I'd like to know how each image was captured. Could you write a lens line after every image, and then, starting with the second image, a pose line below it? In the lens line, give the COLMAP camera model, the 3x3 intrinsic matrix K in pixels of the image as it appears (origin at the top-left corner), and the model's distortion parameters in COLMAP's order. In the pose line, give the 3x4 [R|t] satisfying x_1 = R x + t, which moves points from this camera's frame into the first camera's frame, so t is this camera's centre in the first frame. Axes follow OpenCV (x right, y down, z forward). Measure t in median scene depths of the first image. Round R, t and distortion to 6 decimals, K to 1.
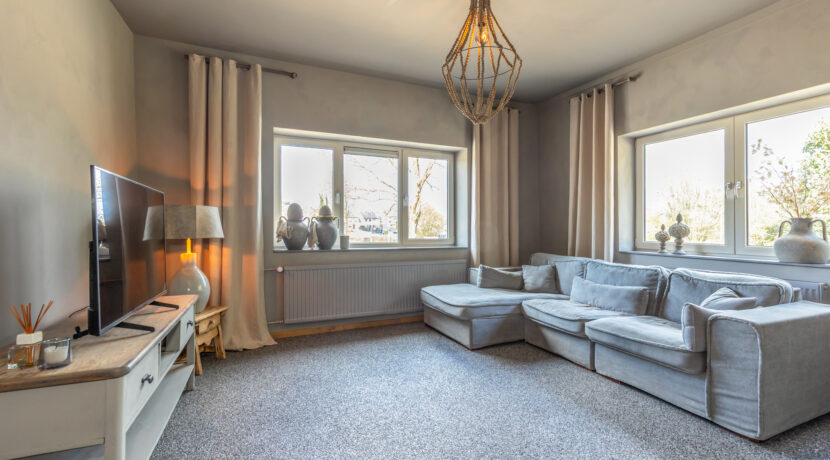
lens RADIAL K [[374.5, 0, 422.5], [0, 374.5, 229.4], [0, 0, 1]] dist [-0.001861, 0.000652]
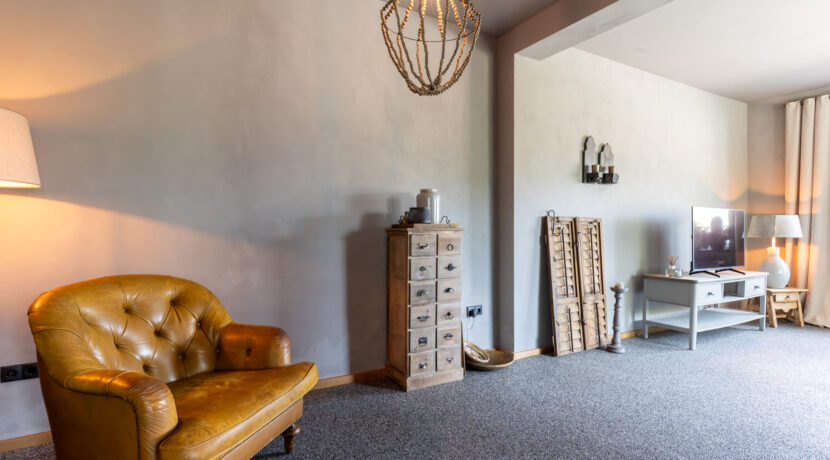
lens RADIAL K [[390.1, 0, 419.9], [0, 390.1, 235.0], [0, 0, 1]] dist [-0.003361, -0.000564]
pose [[0.102469, 0.020076, -0.994534, 0.744112], [-0.003275, 0.999798, 0.019844, -0.010918], [0.994731, 0.001224, 0.102514, -0.538654]]
